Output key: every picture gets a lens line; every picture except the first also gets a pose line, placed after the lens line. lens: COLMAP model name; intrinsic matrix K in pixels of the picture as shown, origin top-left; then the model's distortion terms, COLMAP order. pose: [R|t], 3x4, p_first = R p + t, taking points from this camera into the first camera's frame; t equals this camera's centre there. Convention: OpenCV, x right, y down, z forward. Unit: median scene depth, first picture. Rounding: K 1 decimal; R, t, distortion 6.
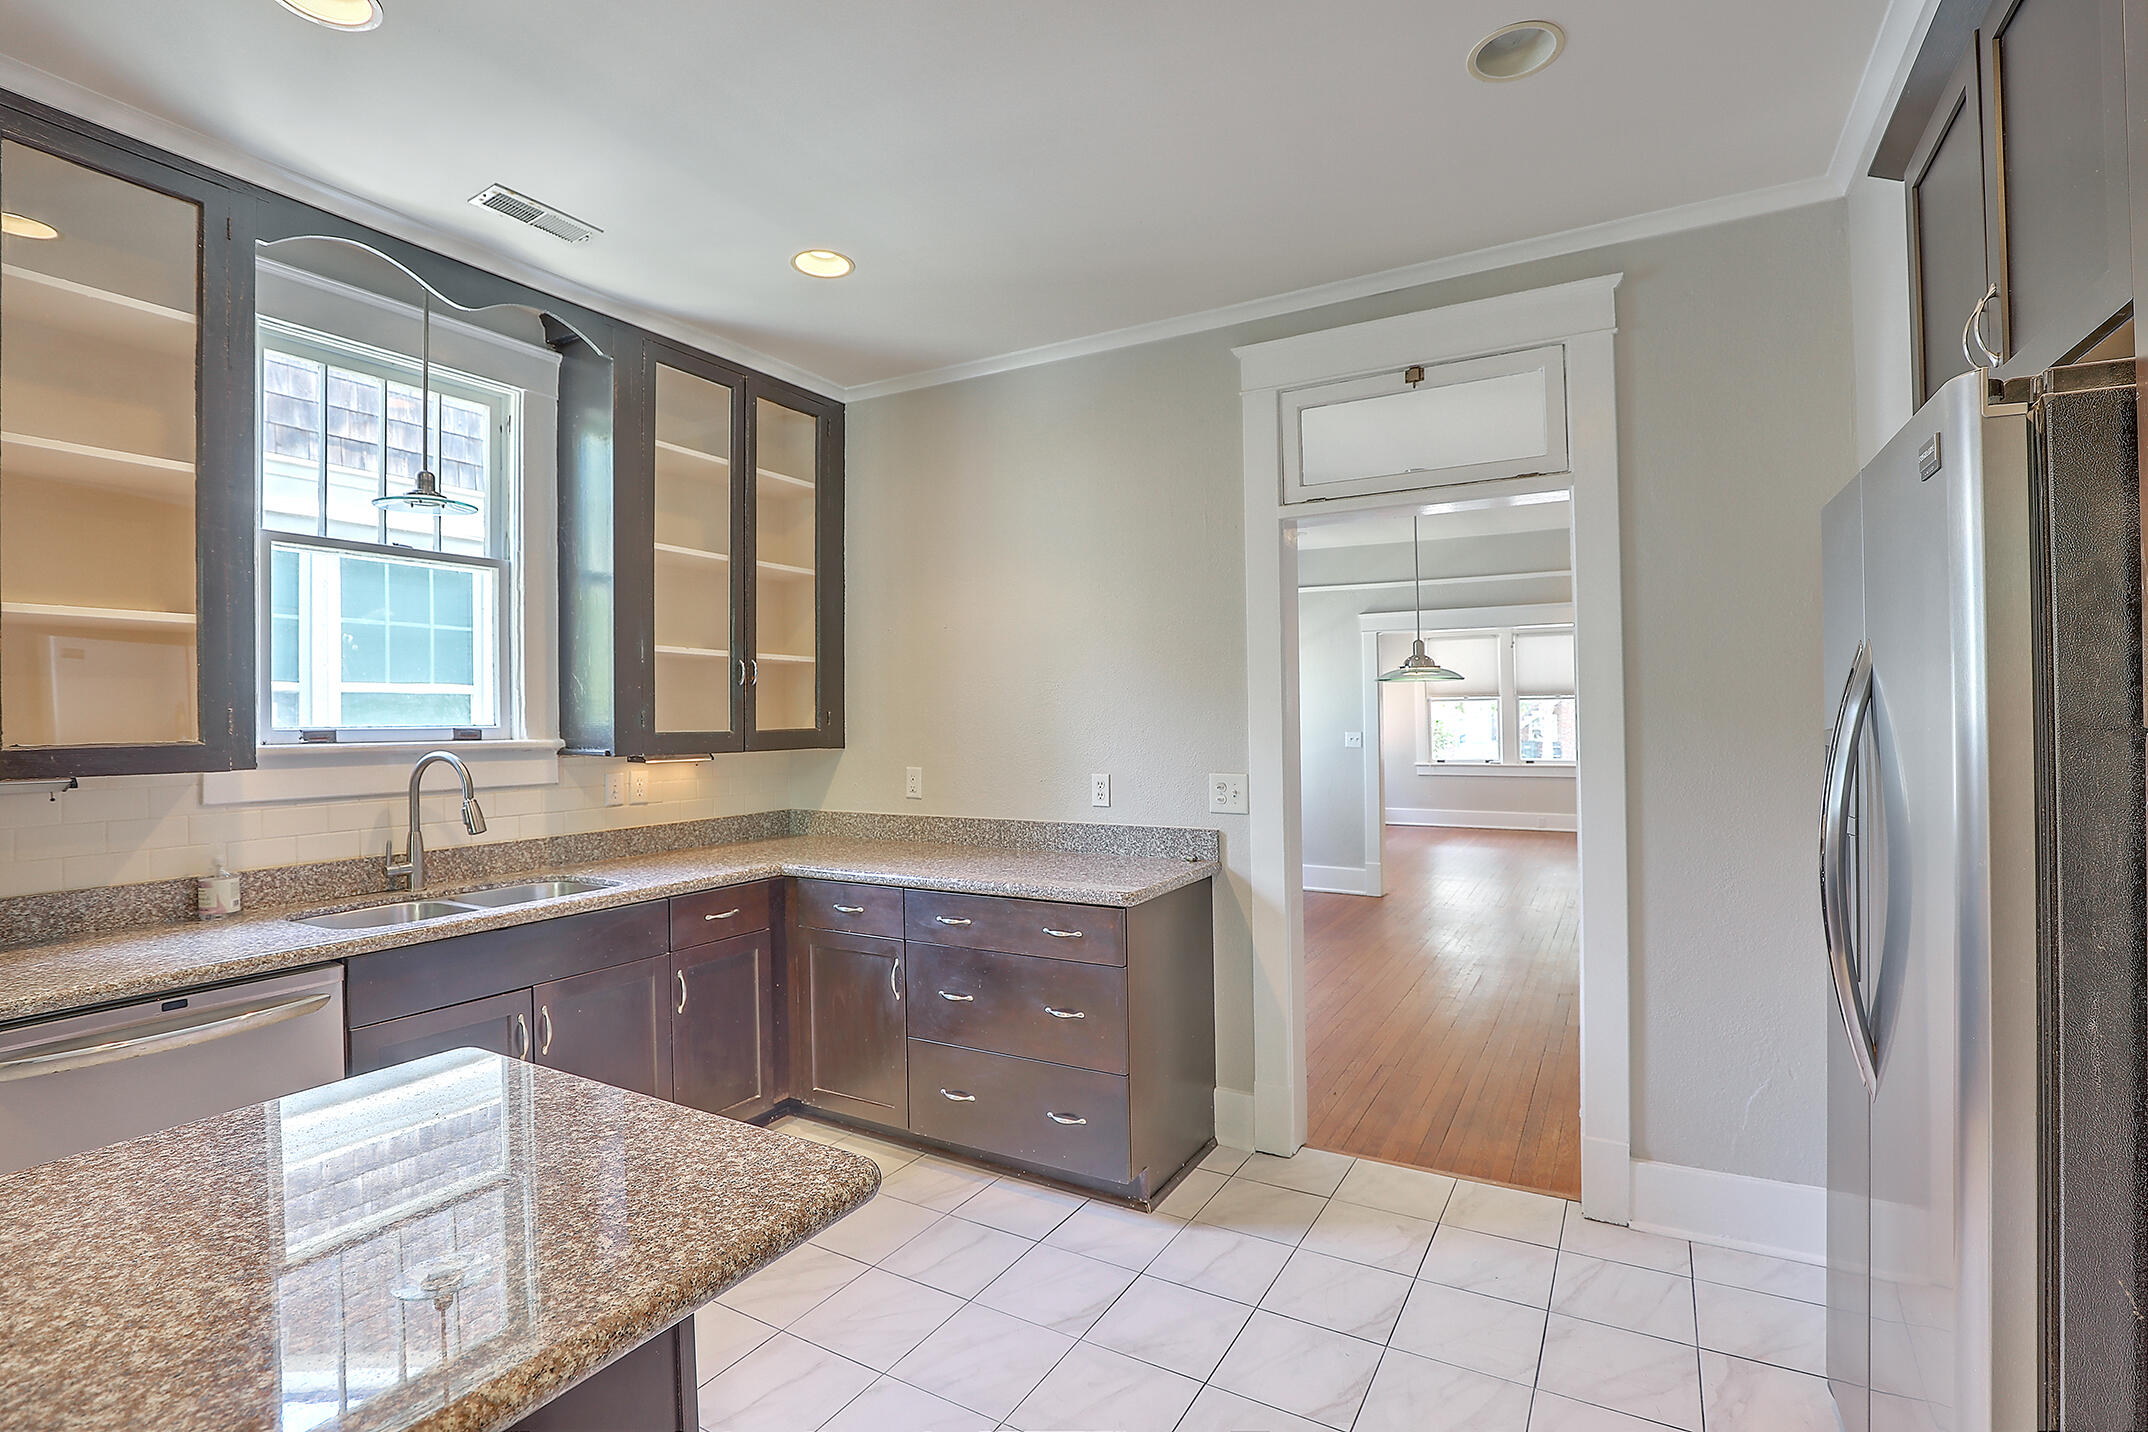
lens RADIAL K [[982.6, 0, 1098.1], [0, 982.6, 720.0], [0, 0, 1]] dist [-0.029533, 0.001036]
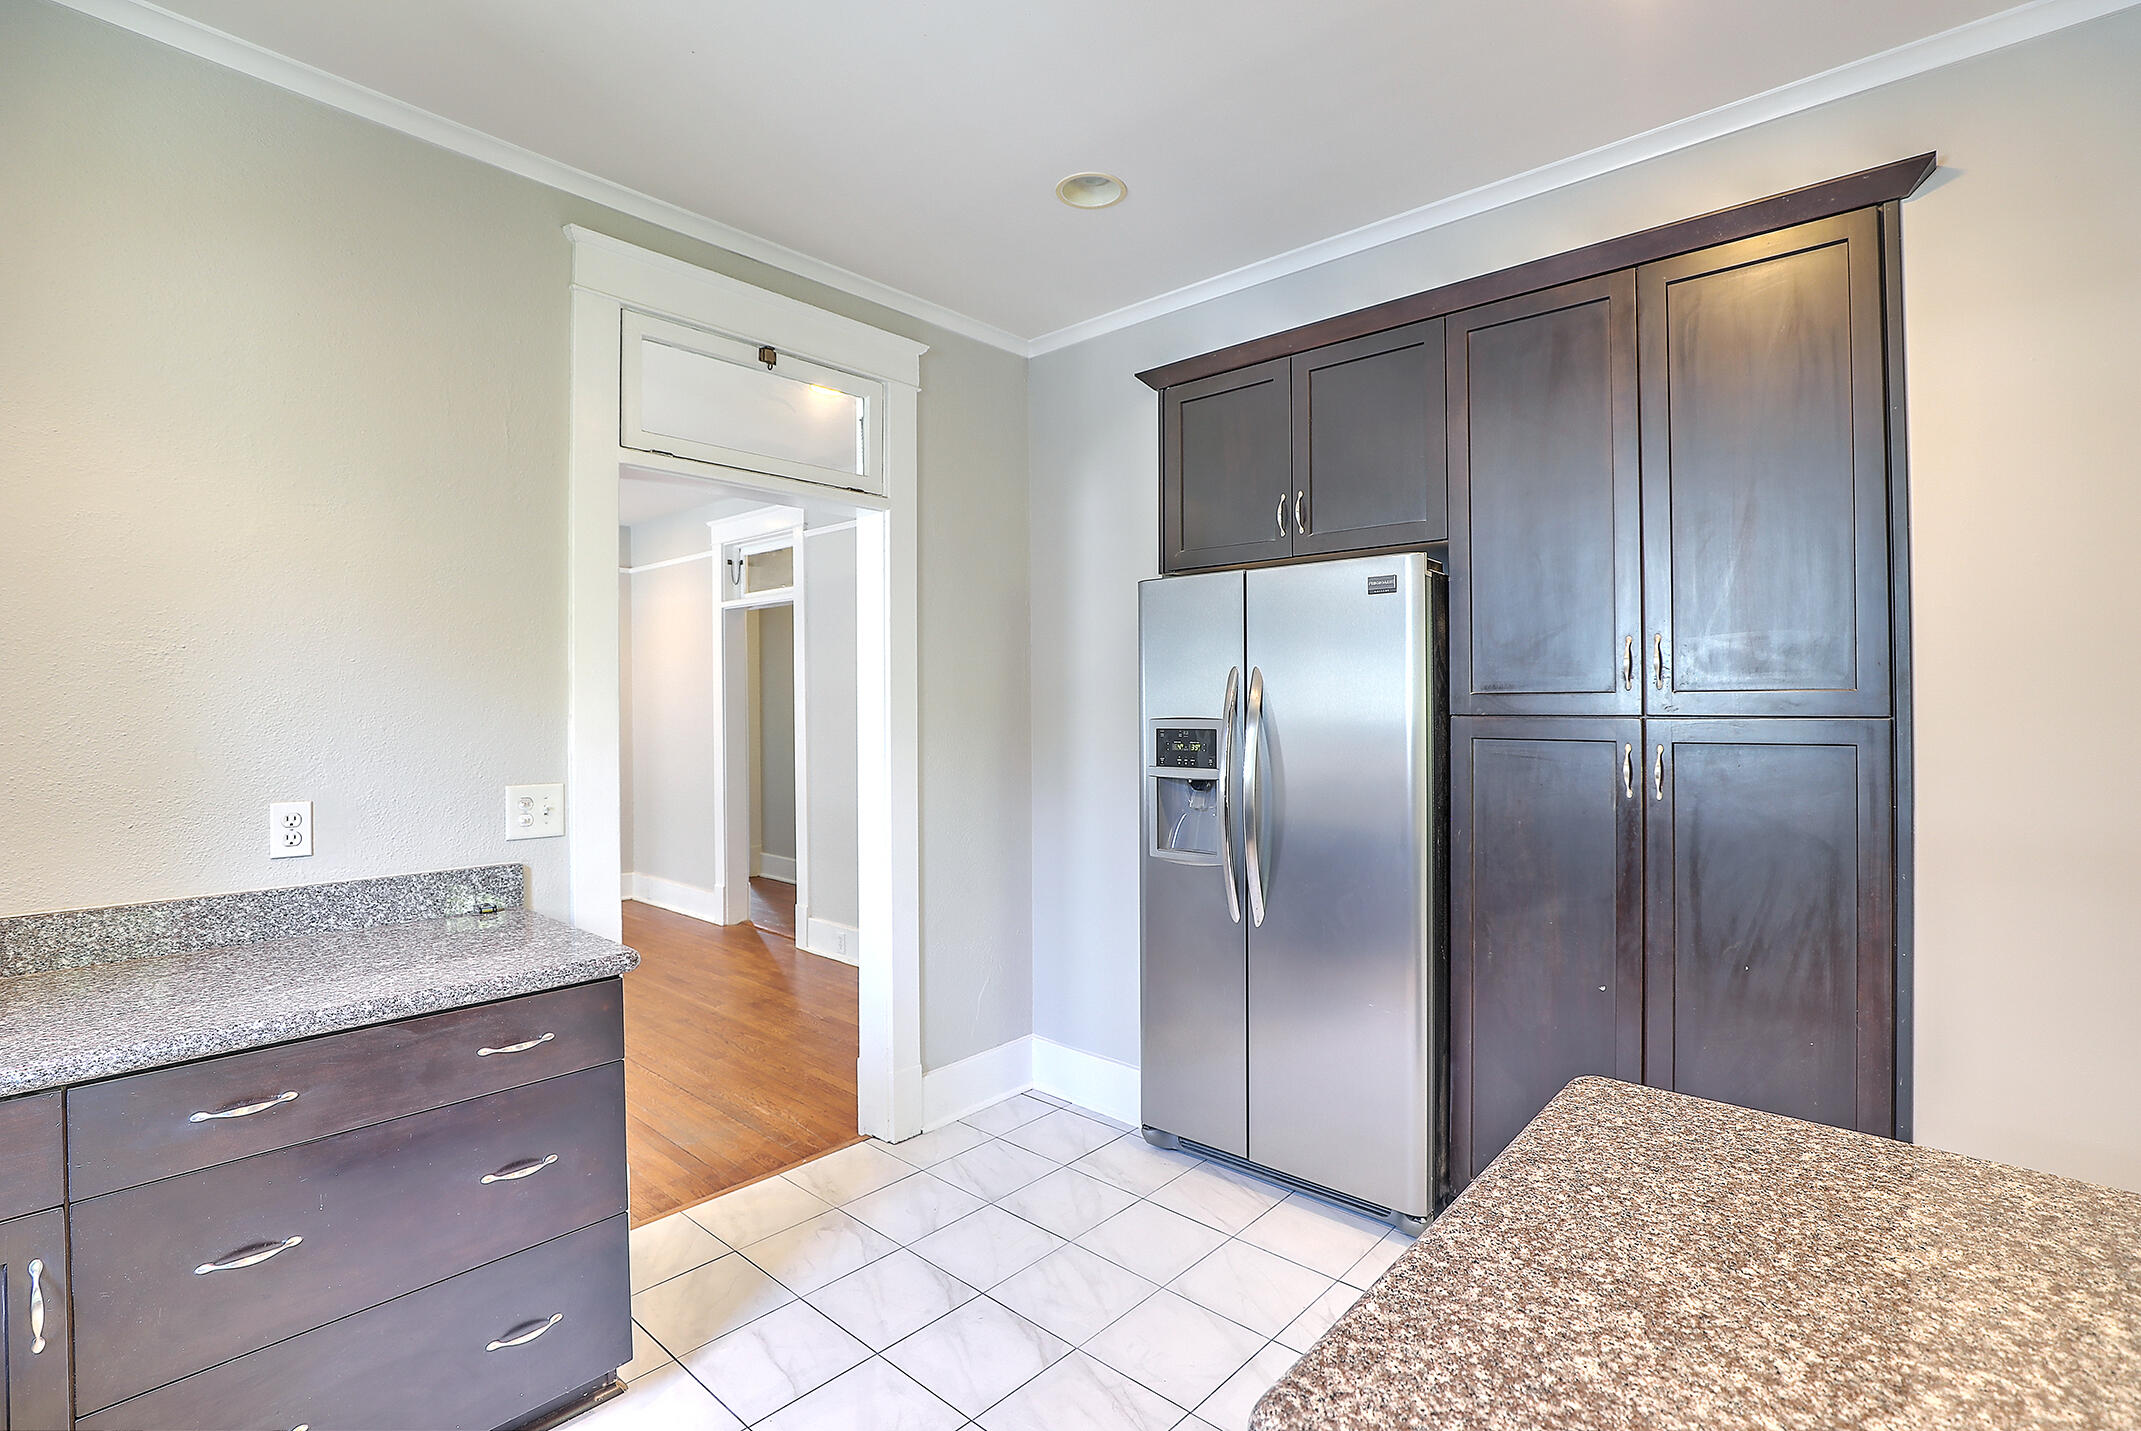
lens RADIAL K [[993.0, 0, 1075.8], [0, 993.0, 699.6], [0, 0, 1]] dist [-0.033198, 0.000787]
pose [[0.213783, 0.017063, 0.976732, -0.527952], [0.004707, 0.999818, -0.018496, 0.006715], [-0.976870, 0.008552, 0.213663, 0.465266]]
